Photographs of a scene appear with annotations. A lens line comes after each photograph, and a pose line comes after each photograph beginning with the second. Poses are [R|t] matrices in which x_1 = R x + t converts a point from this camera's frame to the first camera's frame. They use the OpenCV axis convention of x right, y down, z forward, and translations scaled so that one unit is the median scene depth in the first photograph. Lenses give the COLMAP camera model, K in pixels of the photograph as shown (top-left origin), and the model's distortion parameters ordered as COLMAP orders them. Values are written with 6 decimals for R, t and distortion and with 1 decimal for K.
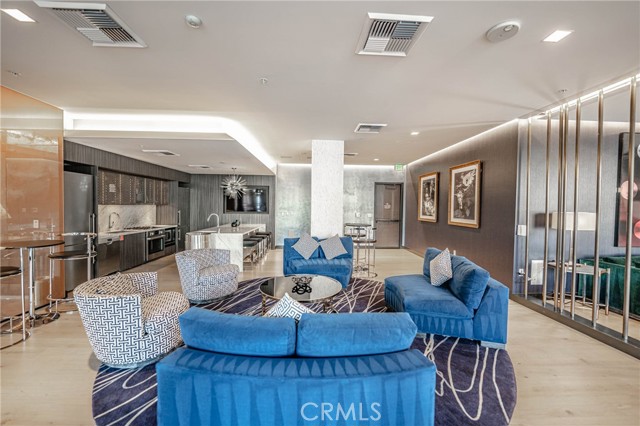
lens RADIAL K [[258.8, 0, 321.2], [0, 258.8, 211.6], [0, 0, 1]] dist [-0.004053, 0.000897]
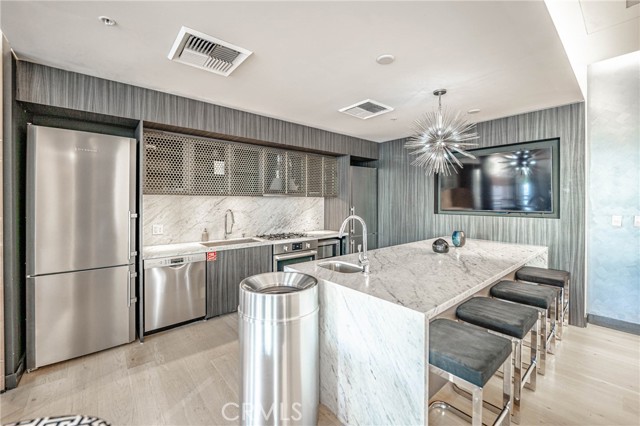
lens RADIAL K [[258.8, 0, 323.4], [0, 258.8, 201.2], [0, 0, 1]] dist [-0.004053, 0.000897]
pose [[0.615750, -0.012969, -0.787835, -0.140994], [-0.009800, 0.999661, -0.024116, -0.002082], [0.787881, 0.022570, 0.615414, 0.607289]]
